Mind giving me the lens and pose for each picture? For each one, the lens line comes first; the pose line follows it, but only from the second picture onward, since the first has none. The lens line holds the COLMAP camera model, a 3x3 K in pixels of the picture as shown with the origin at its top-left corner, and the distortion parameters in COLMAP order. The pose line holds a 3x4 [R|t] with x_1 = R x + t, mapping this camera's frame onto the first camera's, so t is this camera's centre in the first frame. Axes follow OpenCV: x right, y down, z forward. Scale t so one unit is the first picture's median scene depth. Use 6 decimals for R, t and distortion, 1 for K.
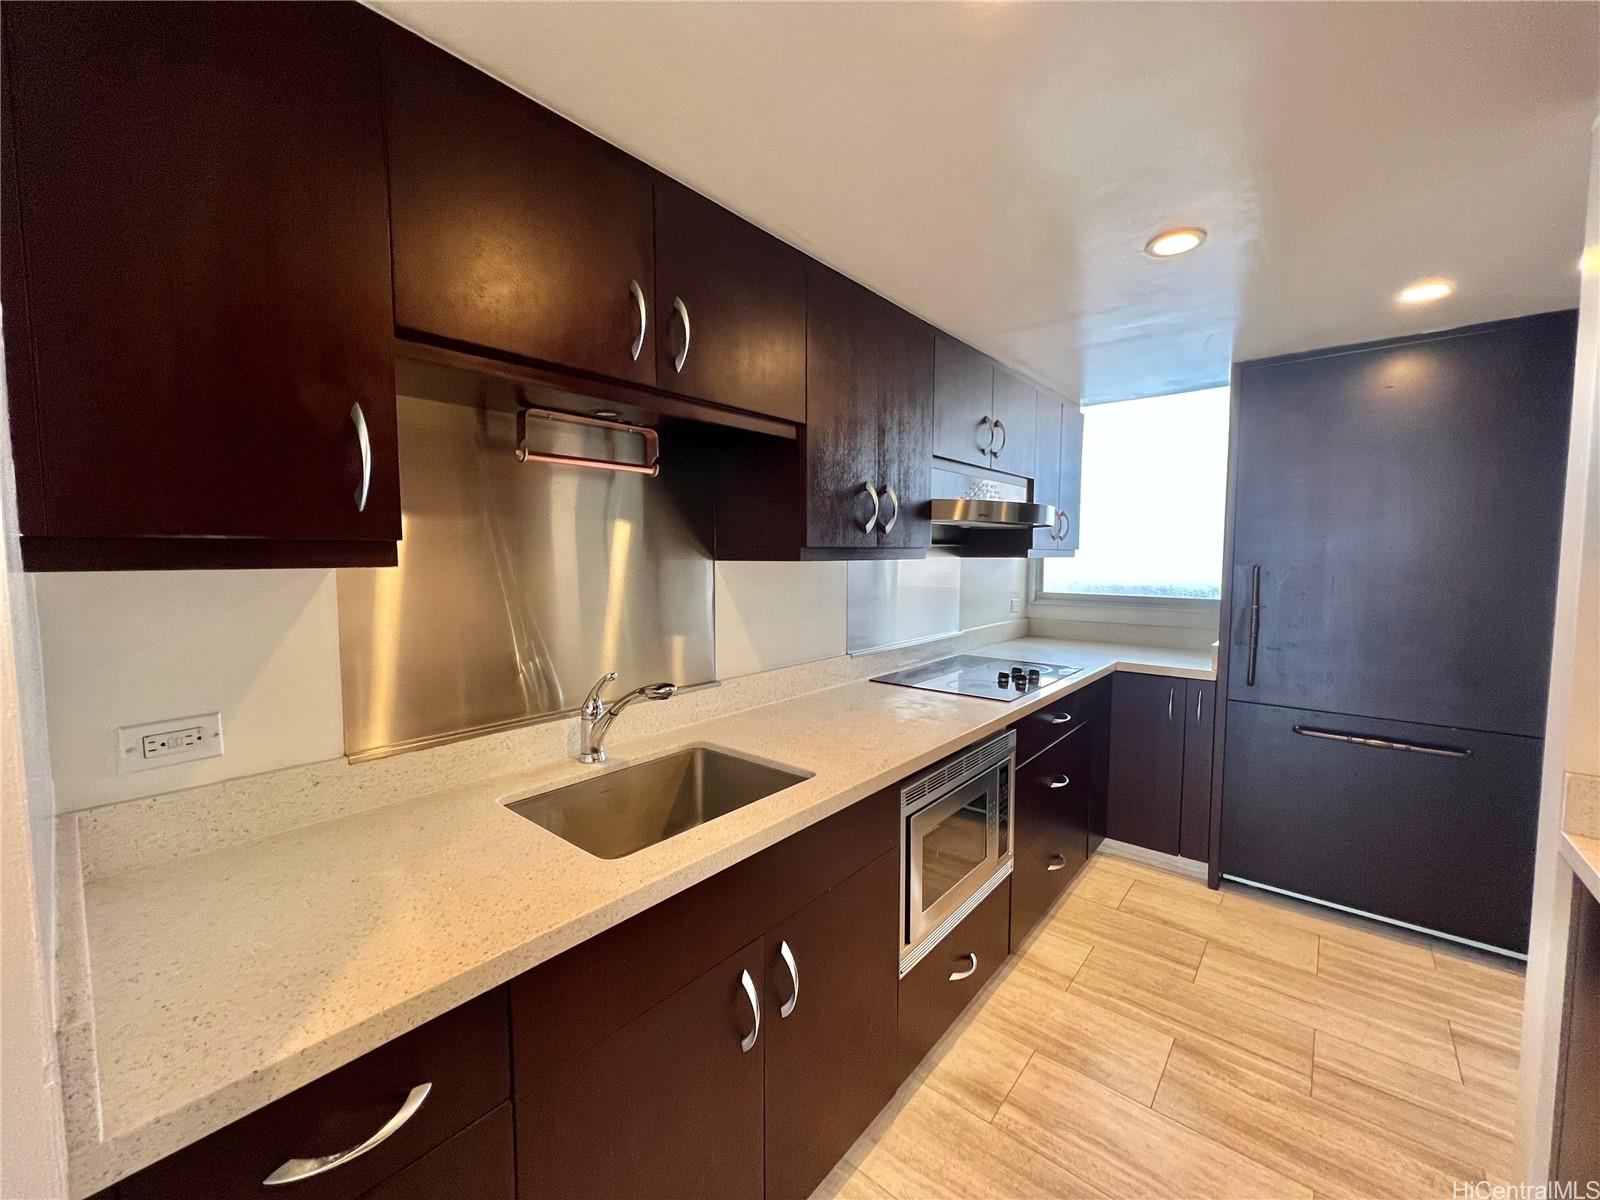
lens RADIAL K [[636.9, 0, 800.0], [0, 636.9, 600.0], [0, 0, 1]] dist [0.001026, -0.000012]
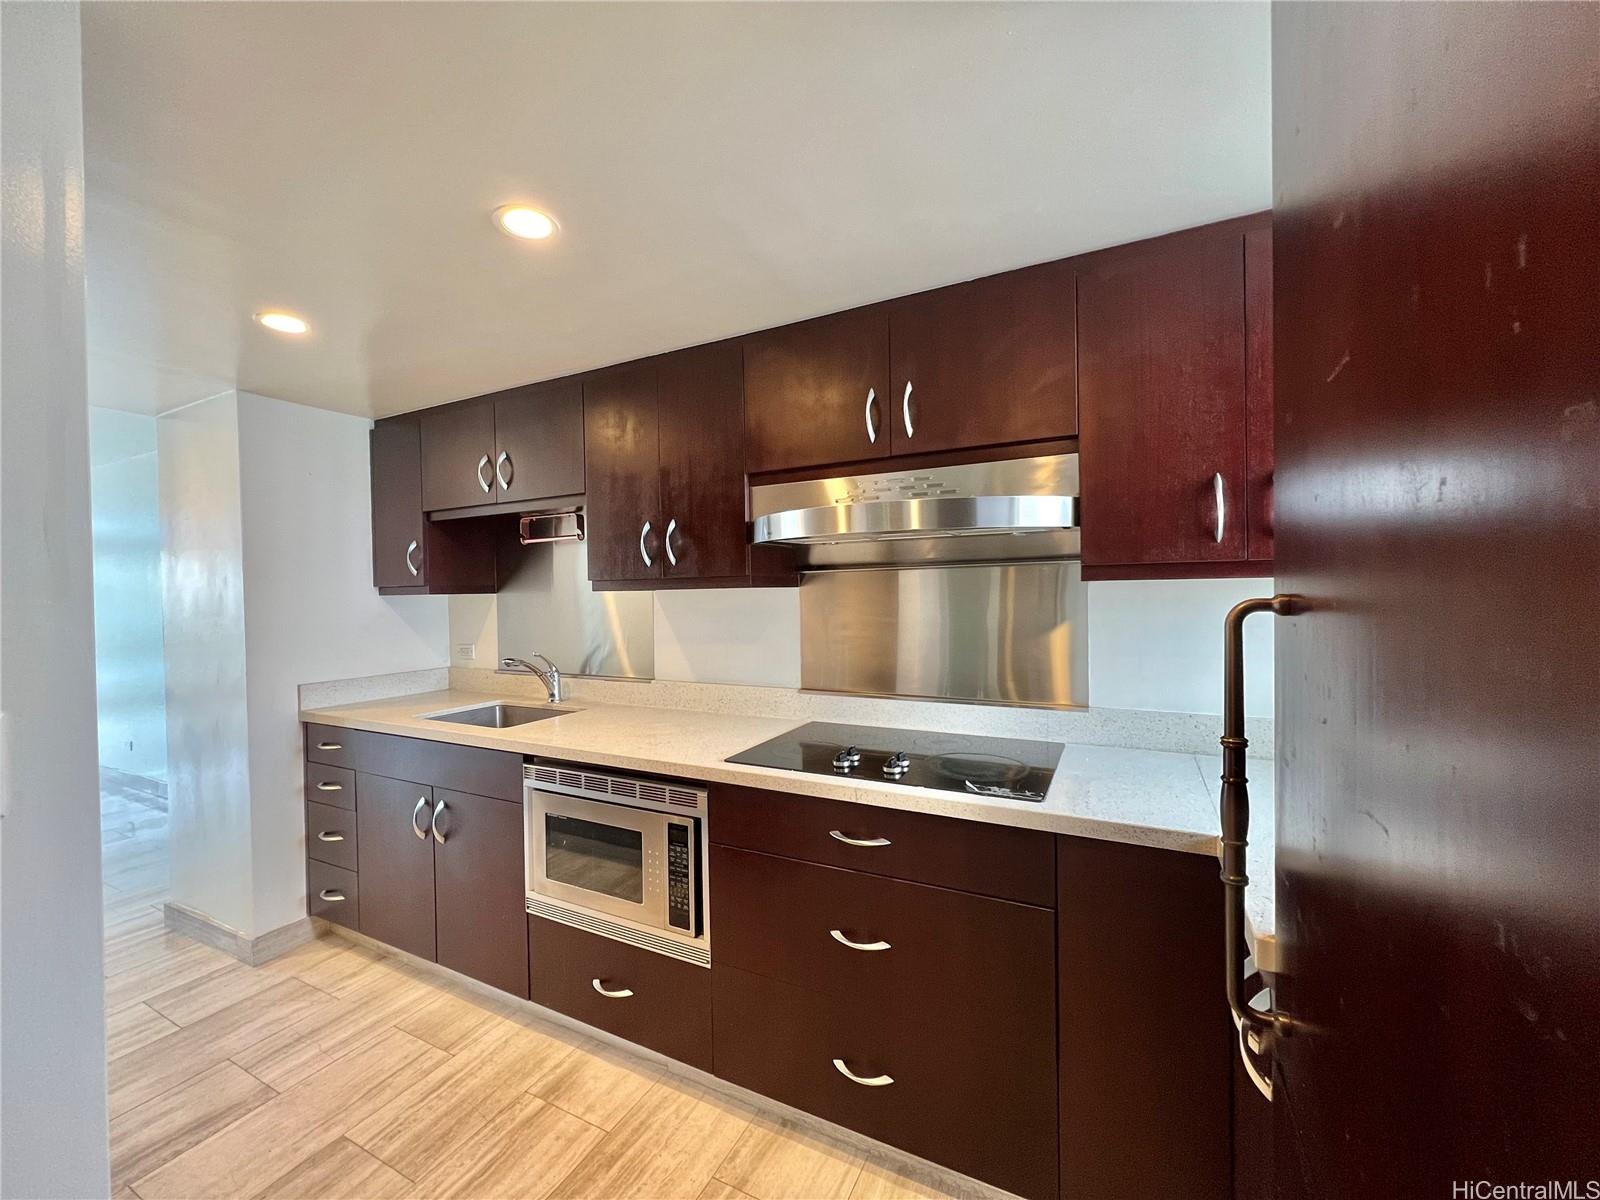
lens RADIAL K [[636.9, 0, 800.0], [0, 636.9, 600.0], [0, 0, 1]] dist [0.001026, -0.000012]
pose [[0.225992, 0.005699, -0.974112, 1.195555], [-0.053743, 0.998533, -0.006627, -0.048015], [0.972646, 0.053849, 0.225967, 0.935687]]
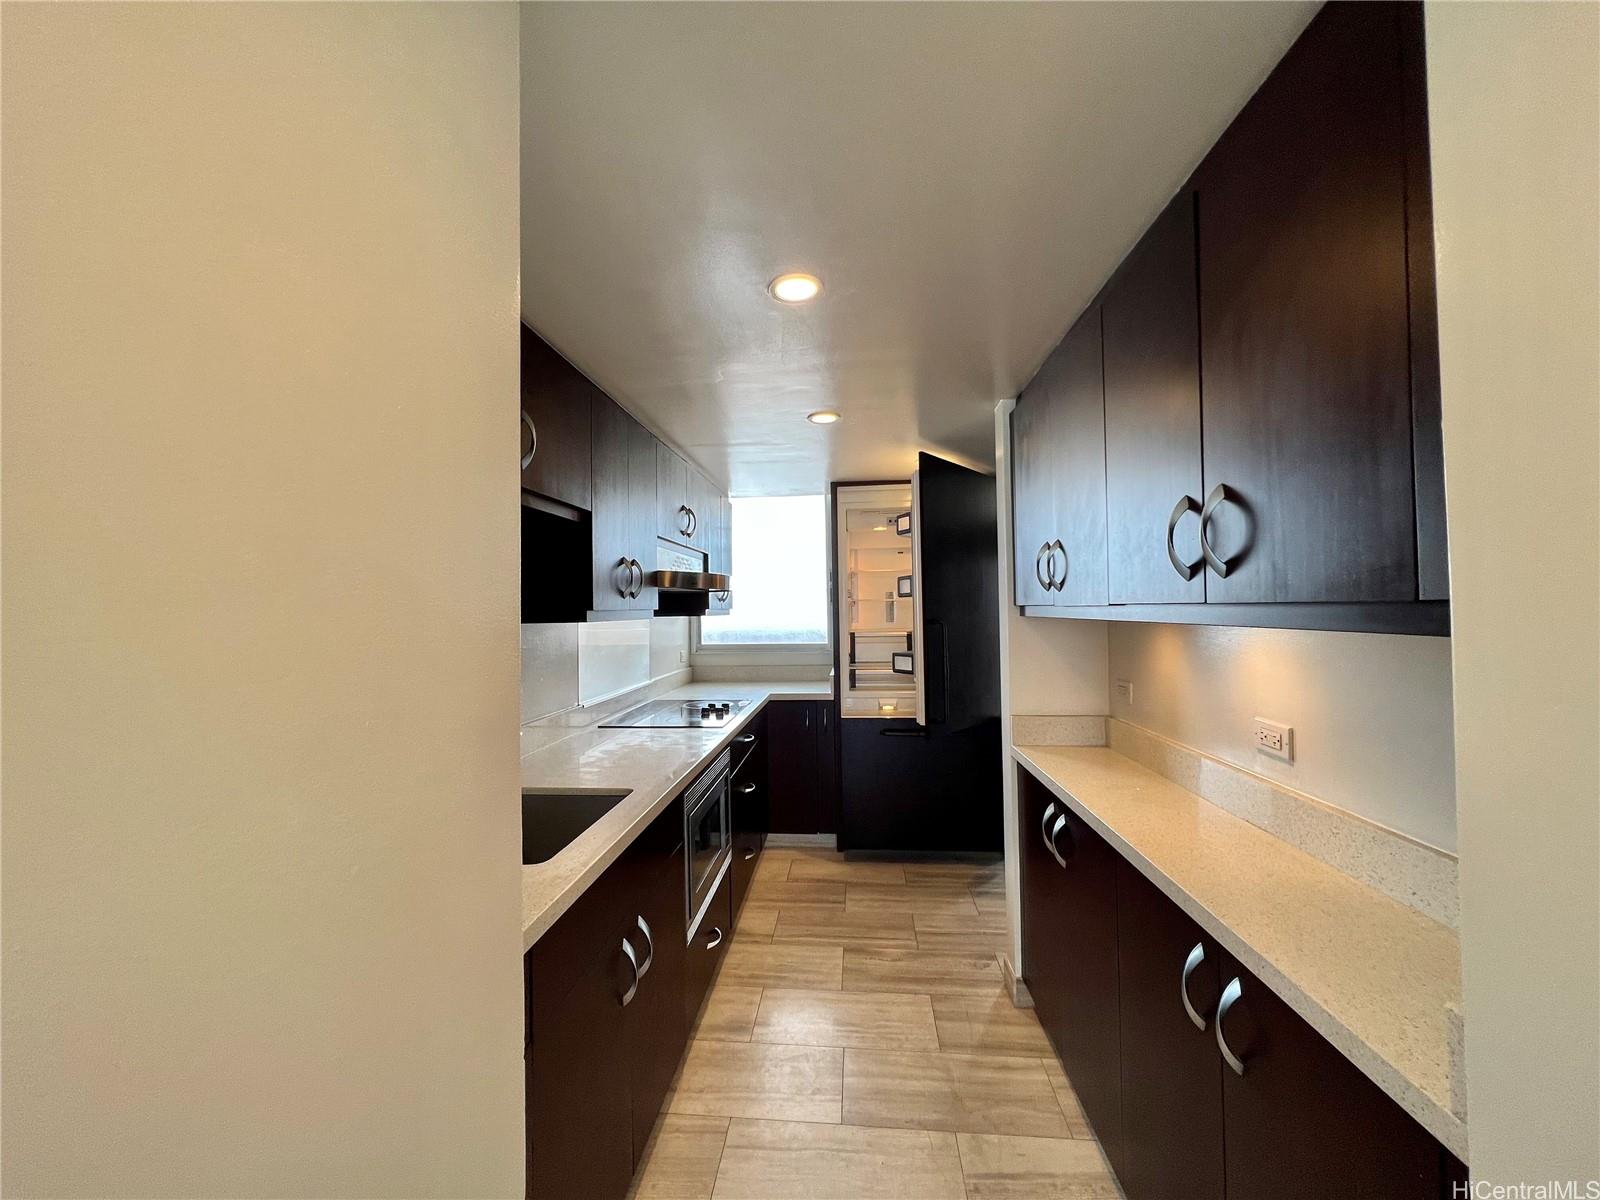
lens RADIAL K [[636.9, 0, 800.0], [0, 636.9, 600.0], [0, 0, 1]] dist [0.001026, -0.000012]
pose [[0.817871, -0.002884, 0.575395, -0.300372], [0.056560, 0.995548, -0.075404, 0.010032], [-0.572615, 0.094215, 0.814393, -0.178180]]
